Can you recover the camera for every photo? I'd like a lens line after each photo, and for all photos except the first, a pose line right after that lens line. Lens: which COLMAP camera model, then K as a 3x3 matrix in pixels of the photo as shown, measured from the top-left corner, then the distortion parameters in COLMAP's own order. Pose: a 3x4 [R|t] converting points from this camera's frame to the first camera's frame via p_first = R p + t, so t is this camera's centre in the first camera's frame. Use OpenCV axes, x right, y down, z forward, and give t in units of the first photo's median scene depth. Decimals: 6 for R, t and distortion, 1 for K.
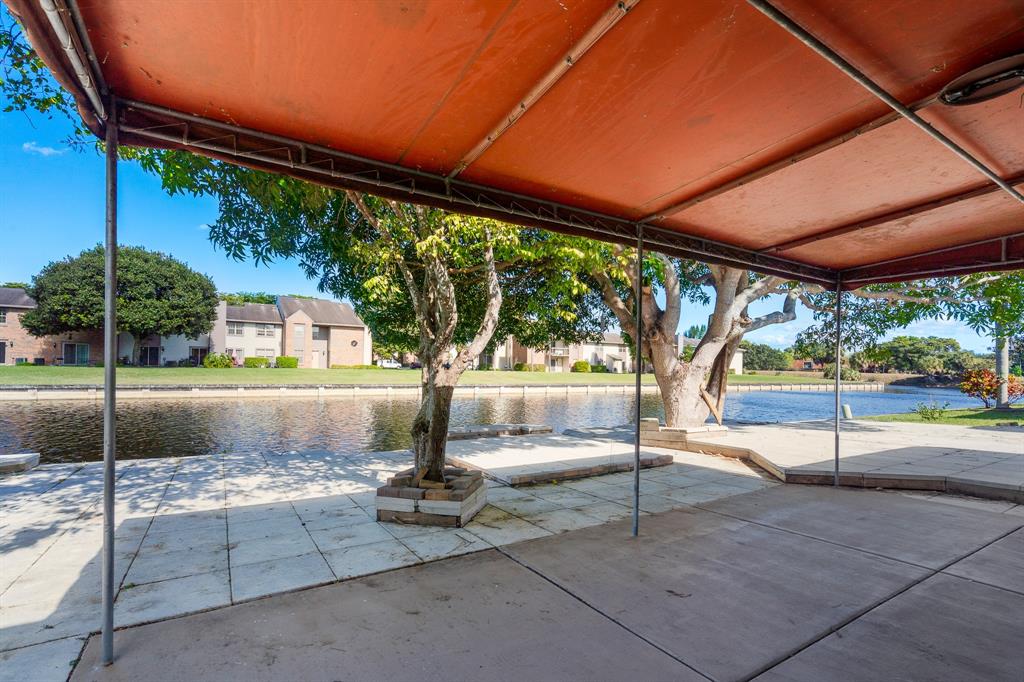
lens RADIAL K [[480.8, 0, 526.4], [0, 480.8, 360.1], [0, 0, 1]] dist [-0.004499, -0.000715]
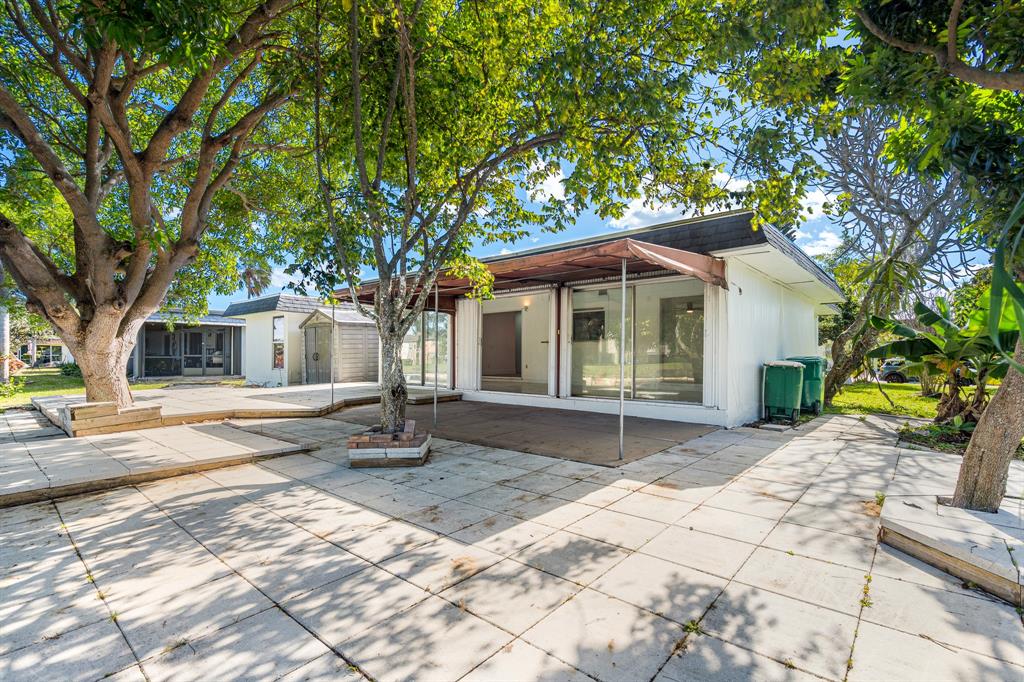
lens RADIAL K [[468.5, 0, 504.0], [0, 468.5, 343.4], [0, 0, 1]] dist [-0.002615, 0.000010]
pose [[-0.294646, 0.010805, 0.955545, -0.865225], [-0.020840, 0.999626, -0.017730, 0.018707], [-0.955379, -0.025138, -0.294310, 0.654664]]
